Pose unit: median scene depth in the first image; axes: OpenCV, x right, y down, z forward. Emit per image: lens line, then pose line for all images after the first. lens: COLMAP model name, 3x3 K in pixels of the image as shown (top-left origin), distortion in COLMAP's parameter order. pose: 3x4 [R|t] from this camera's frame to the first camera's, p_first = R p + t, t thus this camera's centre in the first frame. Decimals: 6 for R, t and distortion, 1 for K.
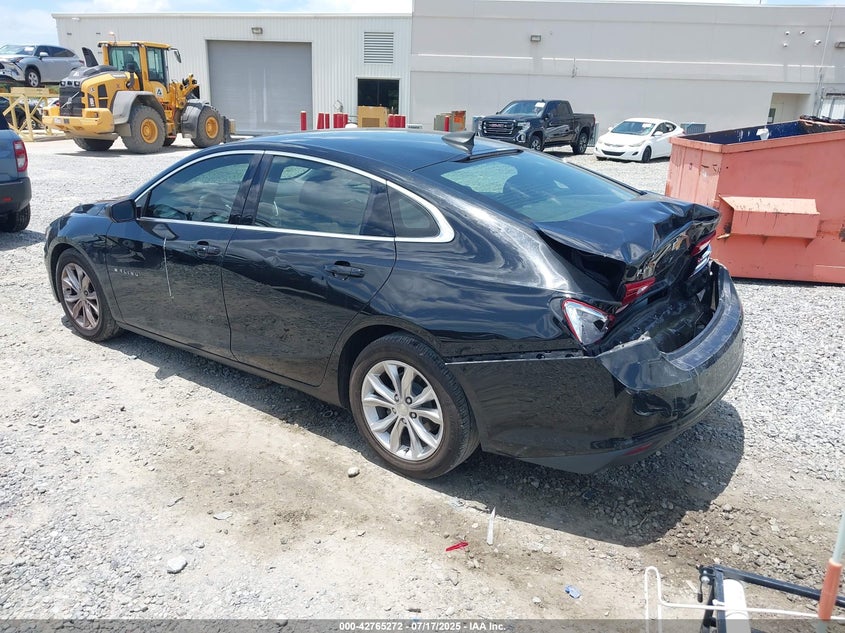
lens RADIAL K [[675.5, 0, 422.5], [0, 675.5, 316.5], [0, 0, 1]] dist [0.010465, 0.000305]
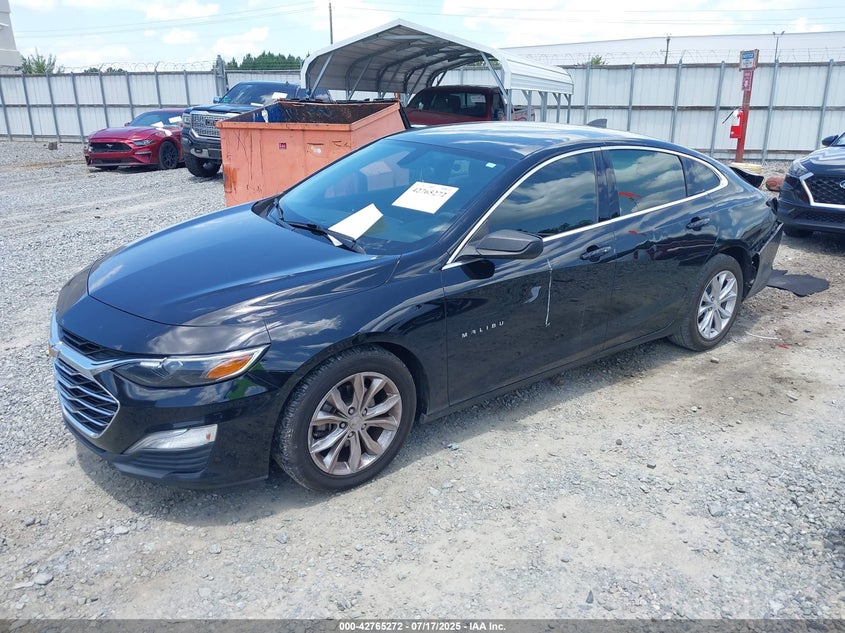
lens RADIAL K [[675.5, 0, 422.5], [0, 675.5, 316.5], [0, 0, 1]] dist [0.010465, 0.000305]
pose [[0.241078, -0.314201, 0.918237, -1.372559], [0.281166, 0.928178, 0.243785, -0.337857], [-0.928885, 0.199406, 0.312106, 0.985714]]
